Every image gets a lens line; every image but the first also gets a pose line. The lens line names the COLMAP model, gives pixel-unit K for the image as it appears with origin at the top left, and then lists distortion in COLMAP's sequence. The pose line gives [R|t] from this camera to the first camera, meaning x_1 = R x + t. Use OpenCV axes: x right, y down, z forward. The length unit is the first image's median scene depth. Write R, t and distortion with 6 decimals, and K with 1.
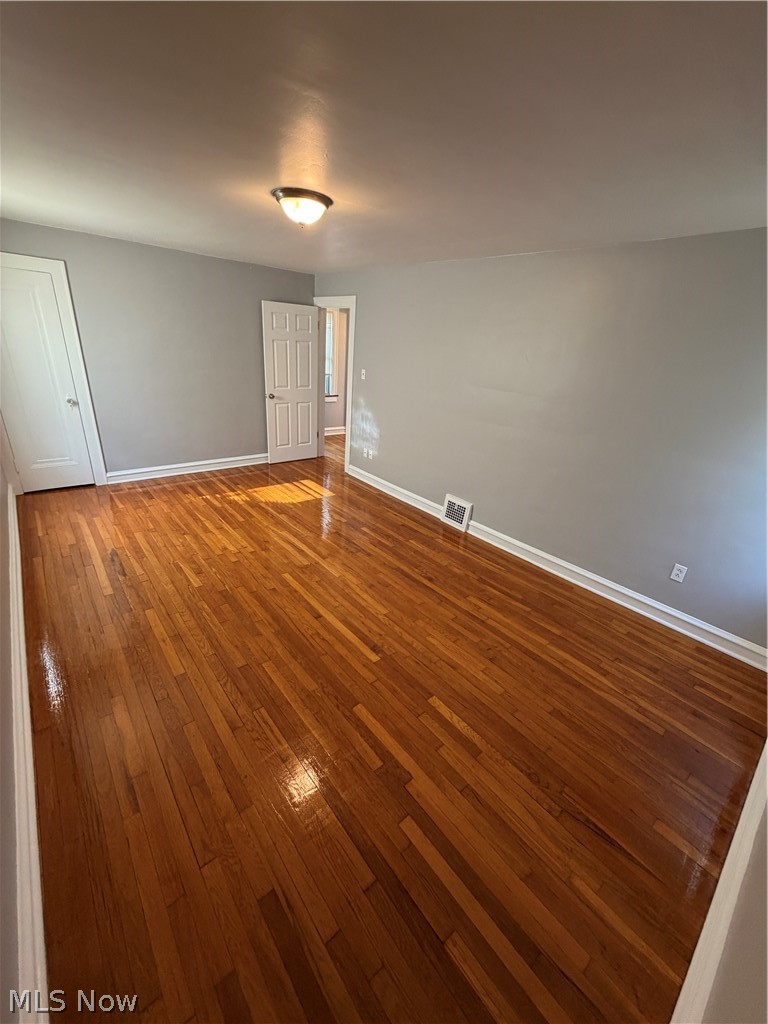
lens RADIAL K [[409.2, 0, 380.0], [0, 409.2, 507.1], [0, 0, 1]] dist [-0.001601, -0.000079]
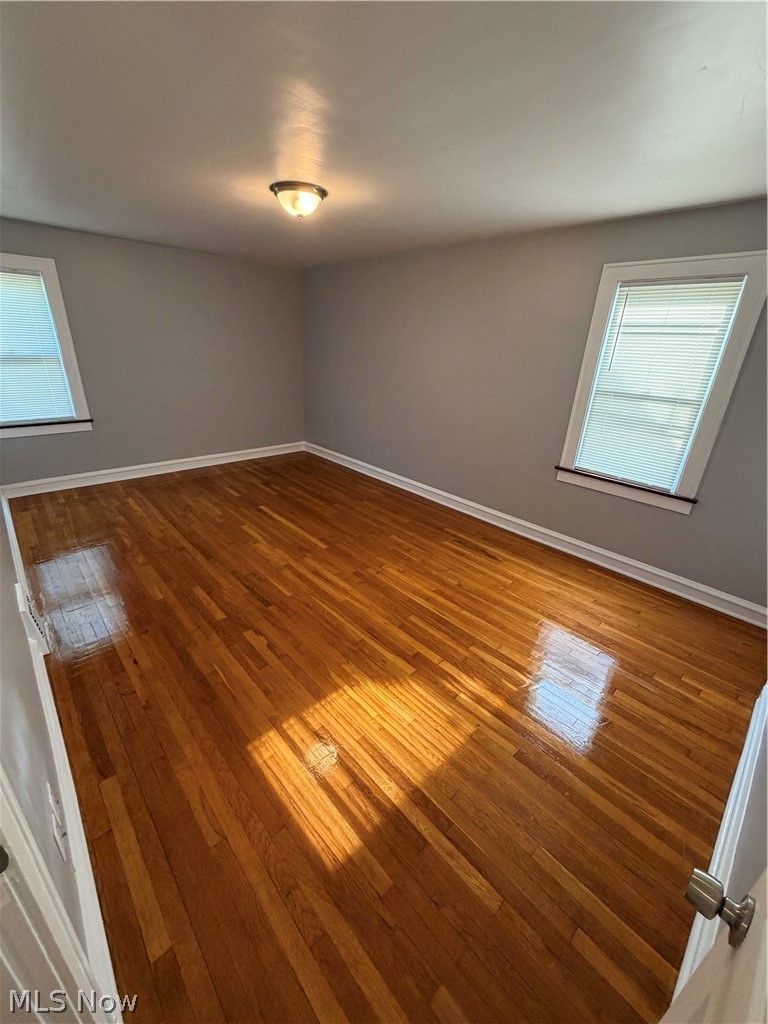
lens RADIAL K [[409.2, 0, 380.0], [0, 409.2, 507.1], [0, 0, 1]] dist [-0.001601, -0.000079]
pose [[-0.991739, -0.089828, -0.091563, -0.239565], [-0.128246, 0.707802, 0.694672, -0.613903], [0.002407, 0.700676, -0.713475, 1.527518]]
